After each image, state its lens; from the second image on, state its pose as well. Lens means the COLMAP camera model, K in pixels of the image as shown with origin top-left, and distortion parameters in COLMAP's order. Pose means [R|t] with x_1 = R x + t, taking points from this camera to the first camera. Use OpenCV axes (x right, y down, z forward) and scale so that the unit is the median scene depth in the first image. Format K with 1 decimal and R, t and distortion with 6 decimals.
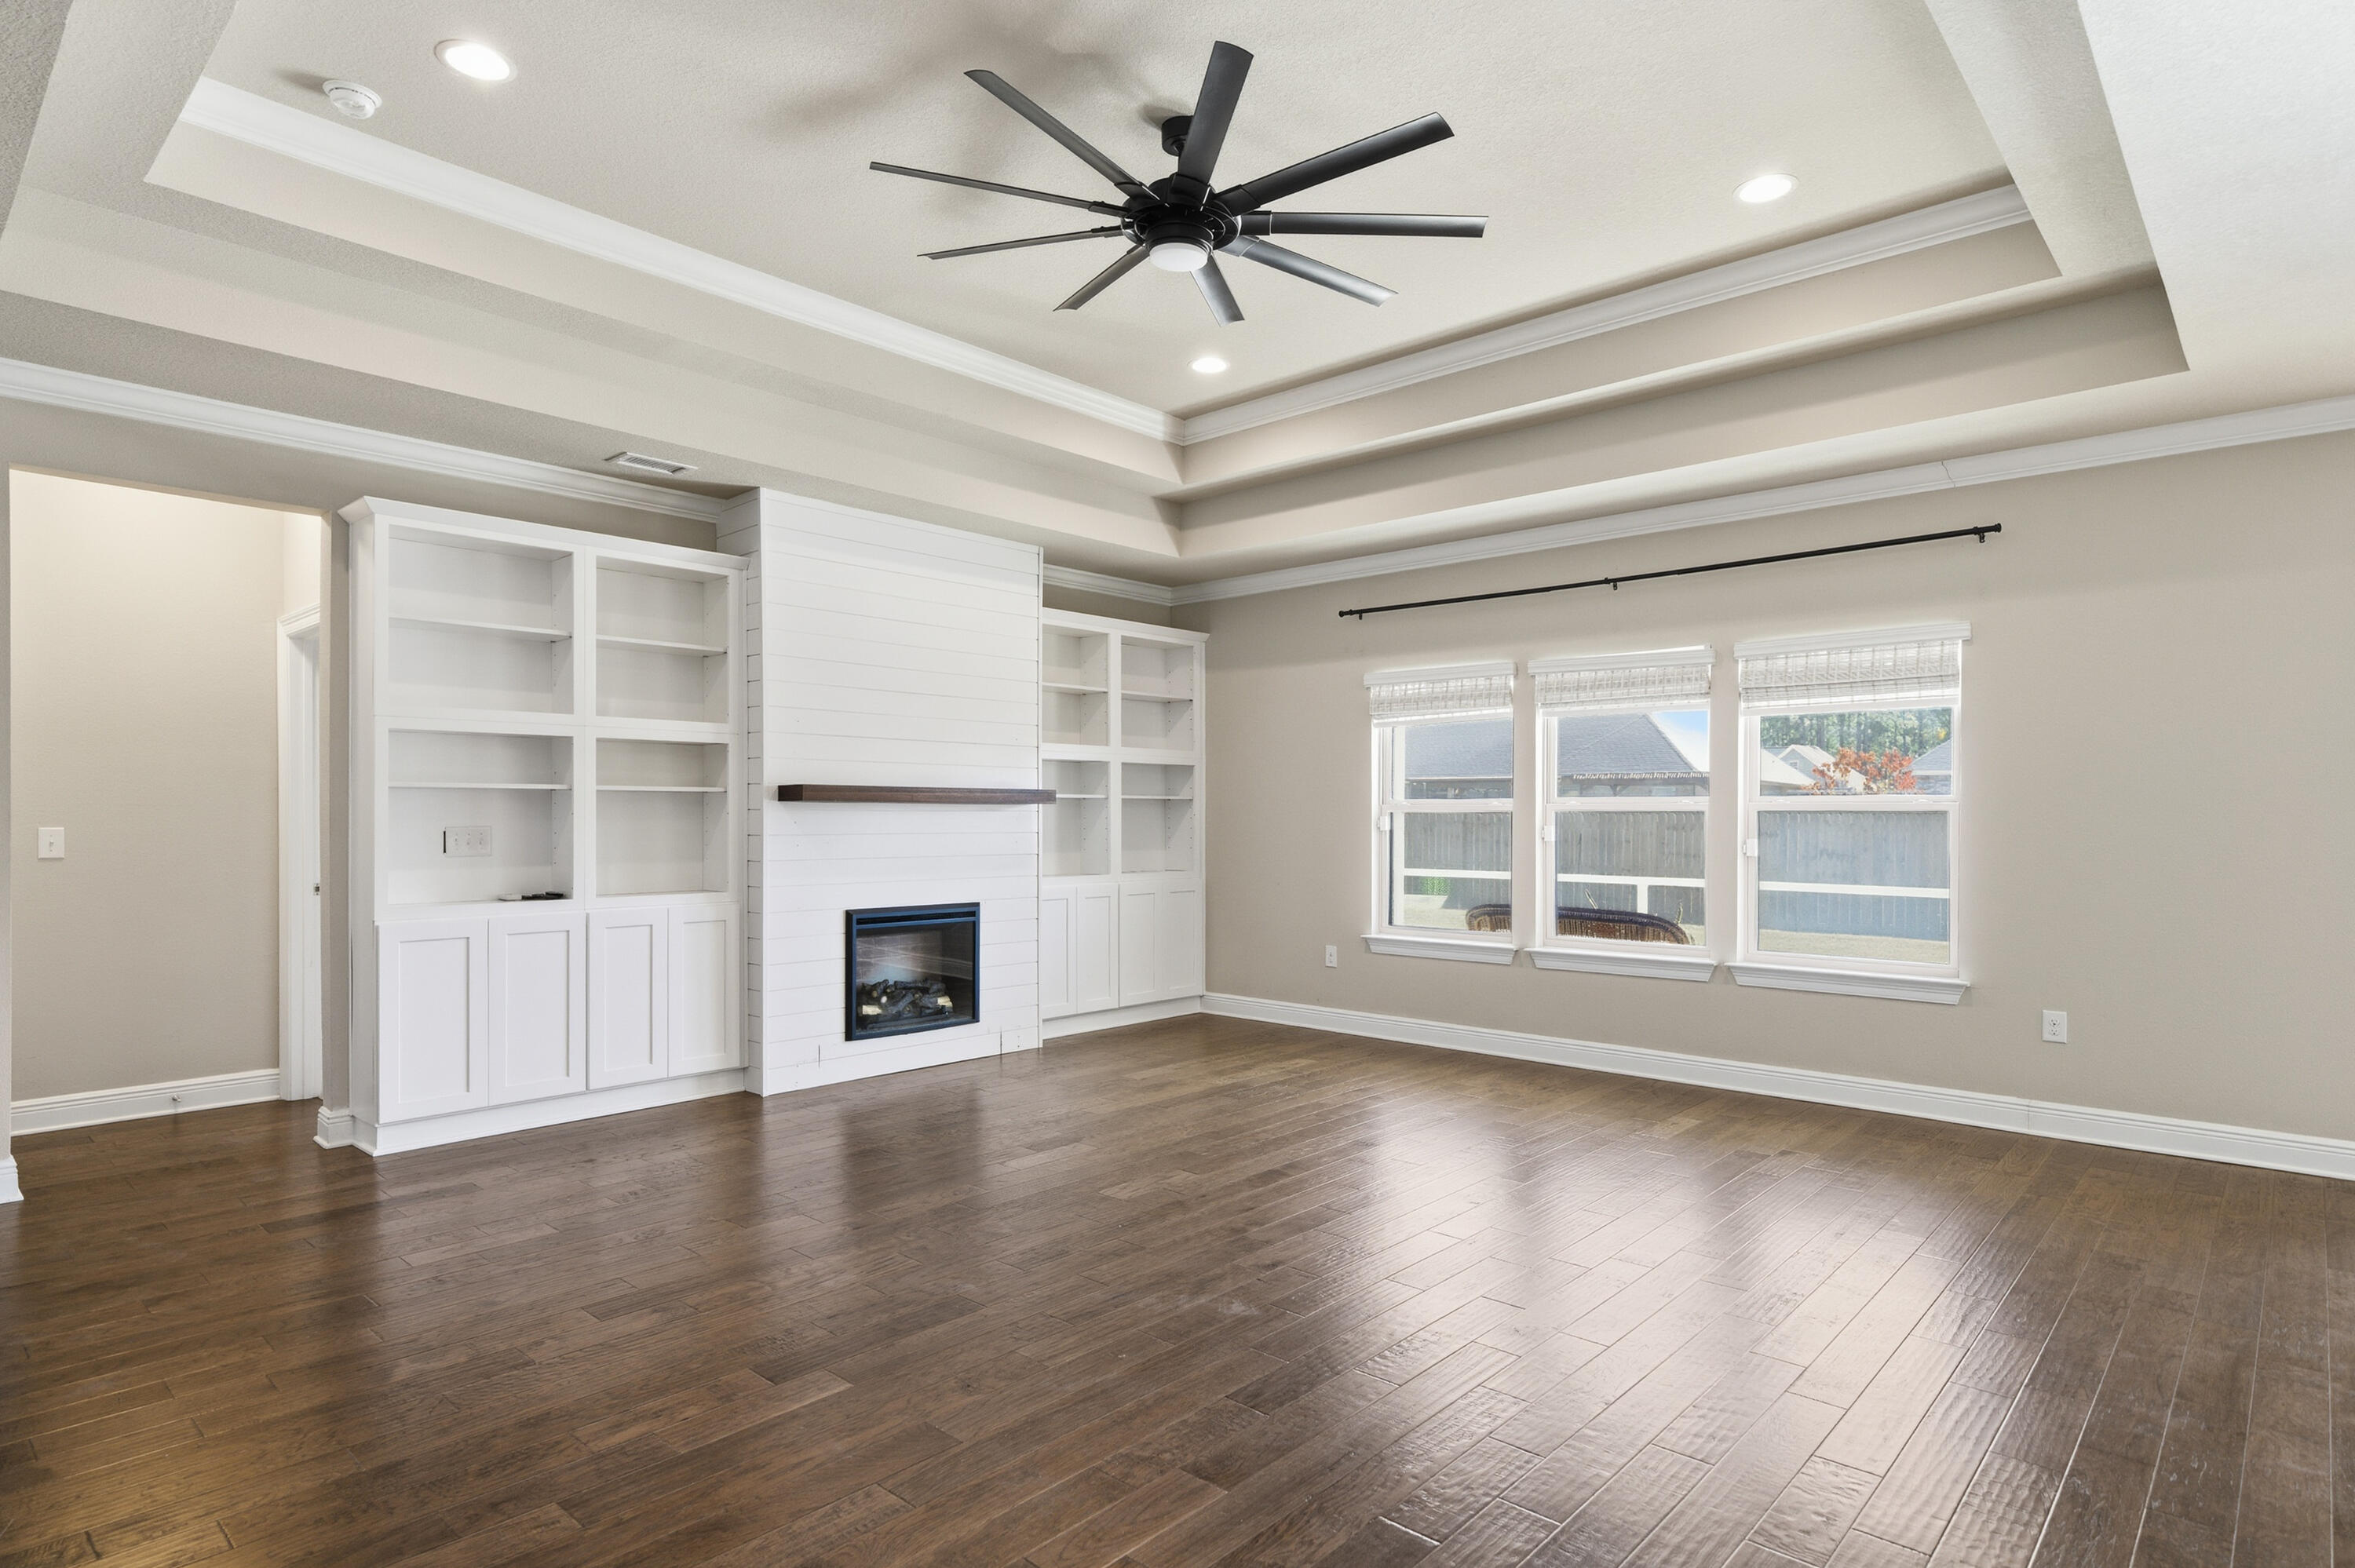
lens RADIAL K [[1253.6, 0, 1169.6], [0, 1253.6, 808.6], [0, 0, 1]] dist [0.001510, 0.000278]
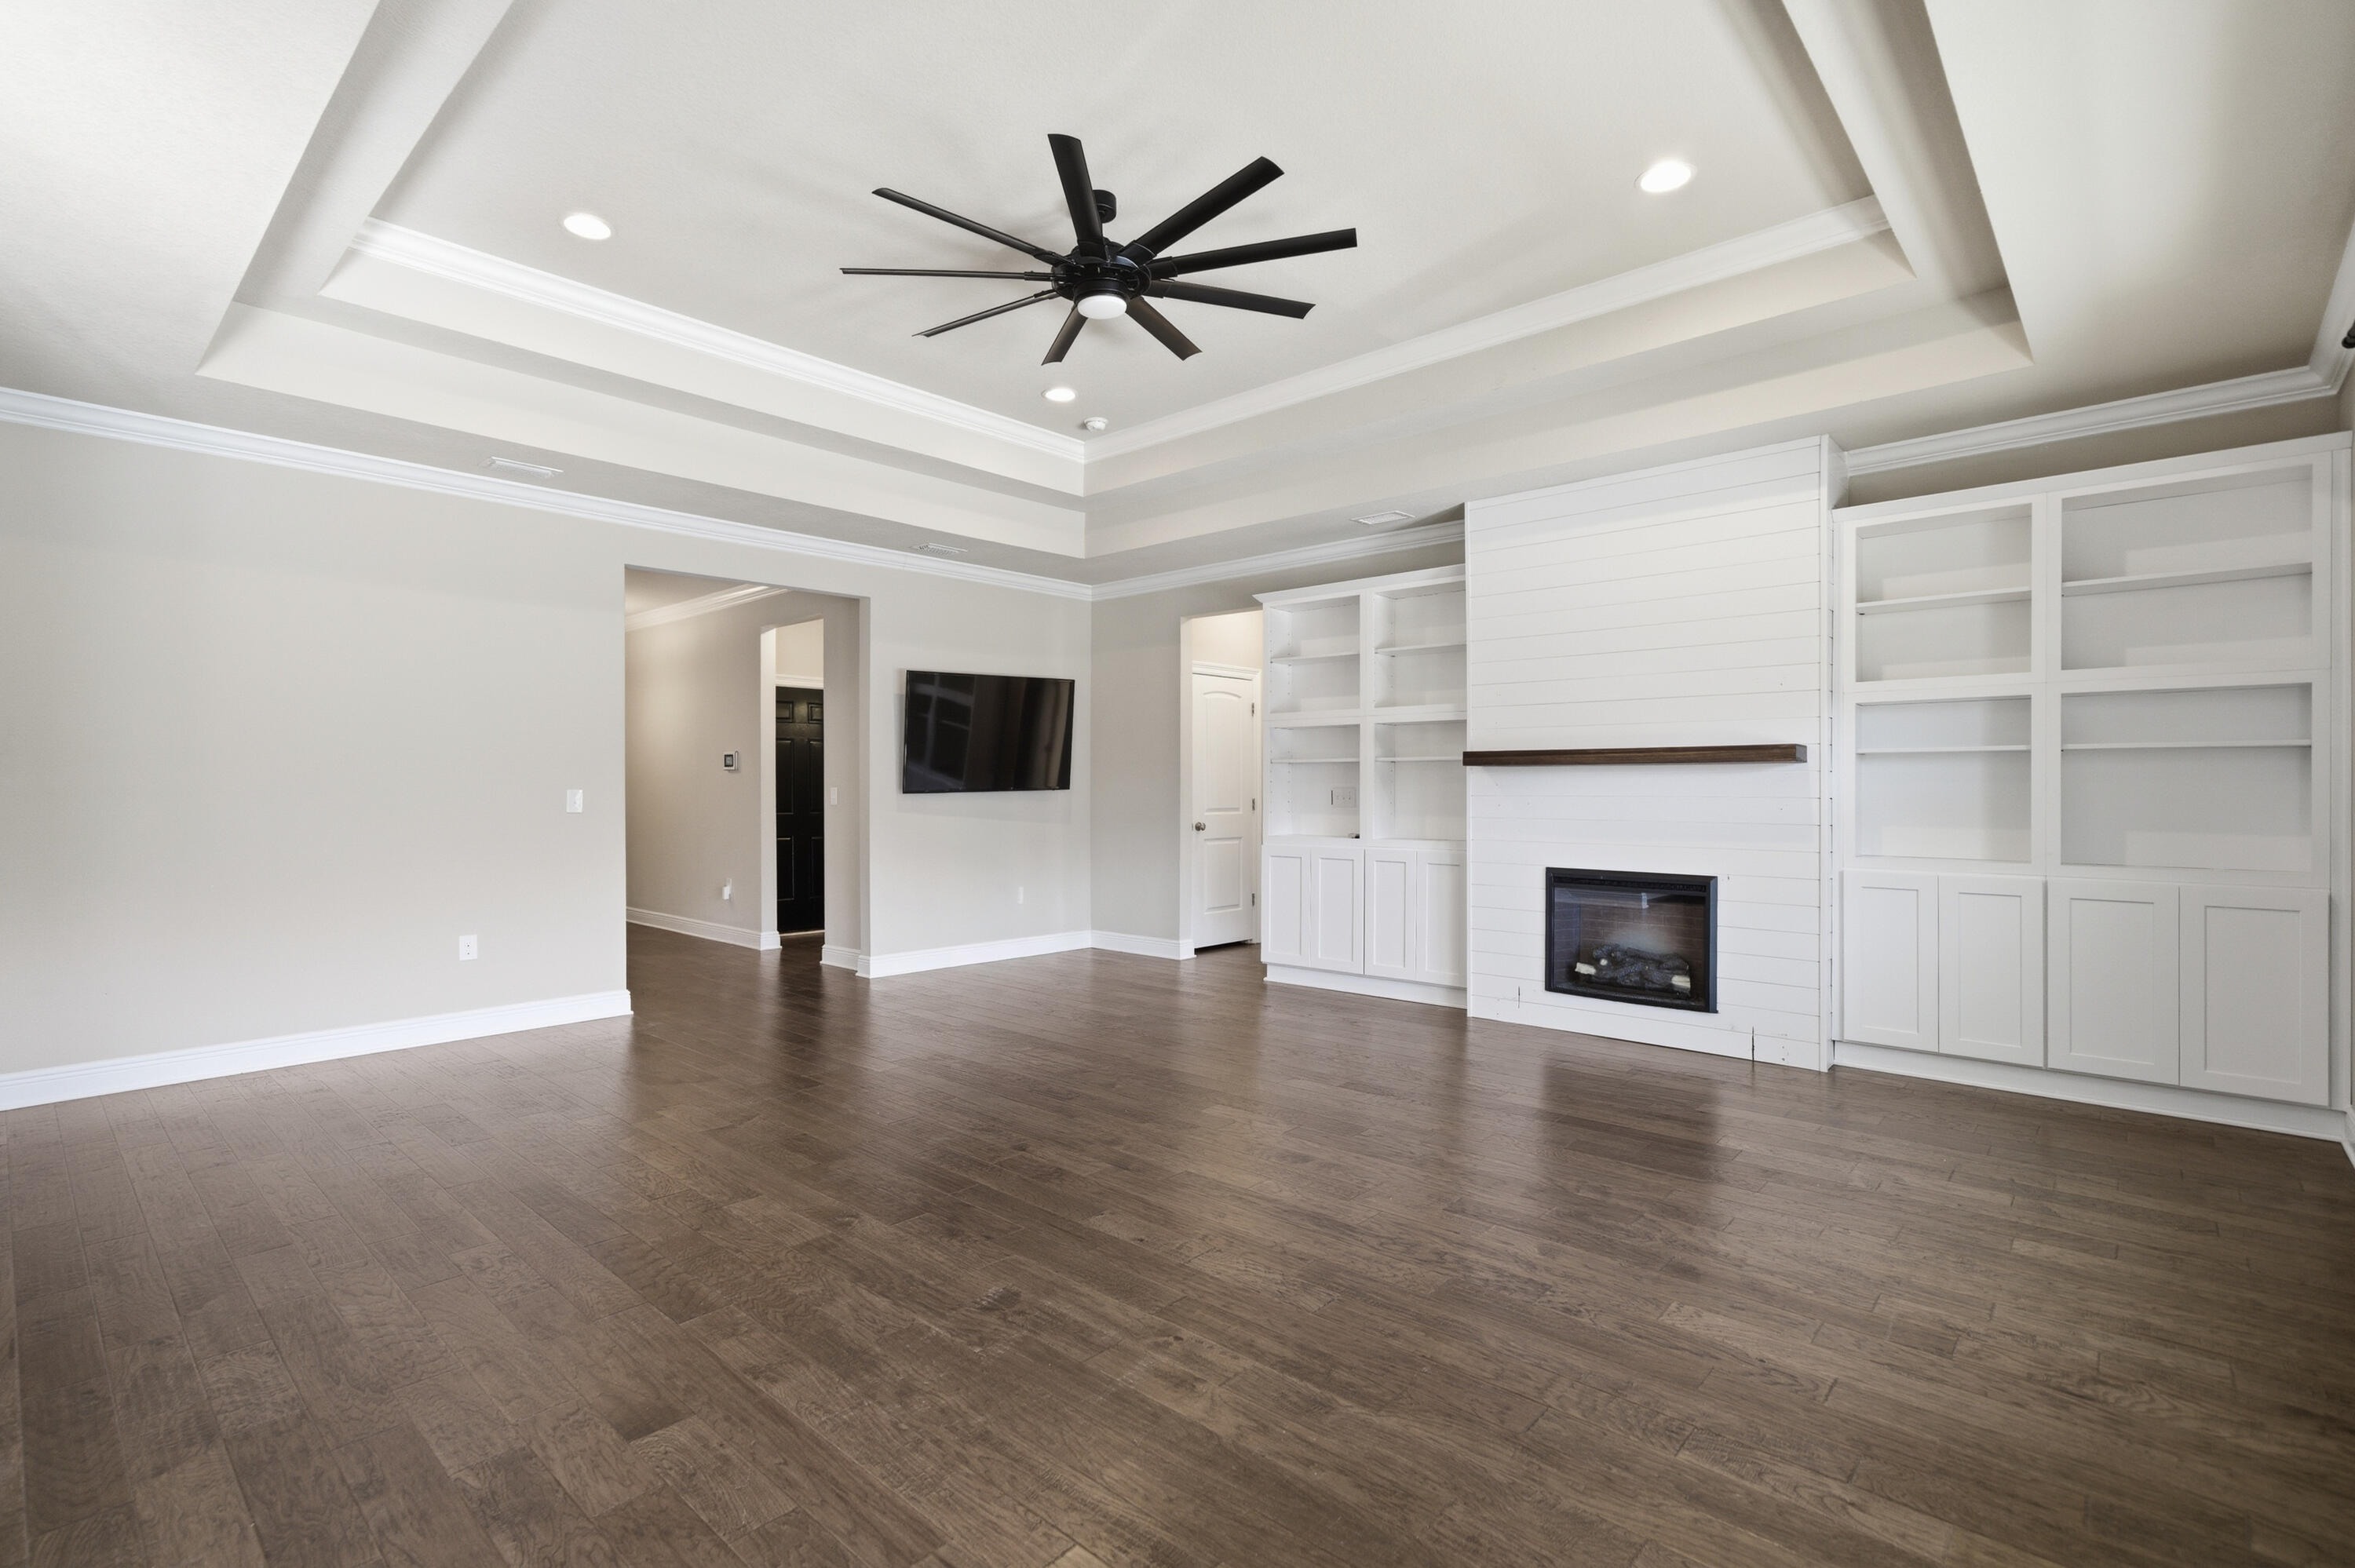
lens RADIAL K [[1096.7, 0, 1177.5], [0, 1096.7, 784.0], [0, 0, 1]] dist [-0.021830, 0.020042]
pose [[0.004762, -0.003228, -0.999983, 0.653878], [0.005247, 0.999981, -0.003203, 0.011402], [0.999975, -0.005231, 0.004779, 0.666757]]
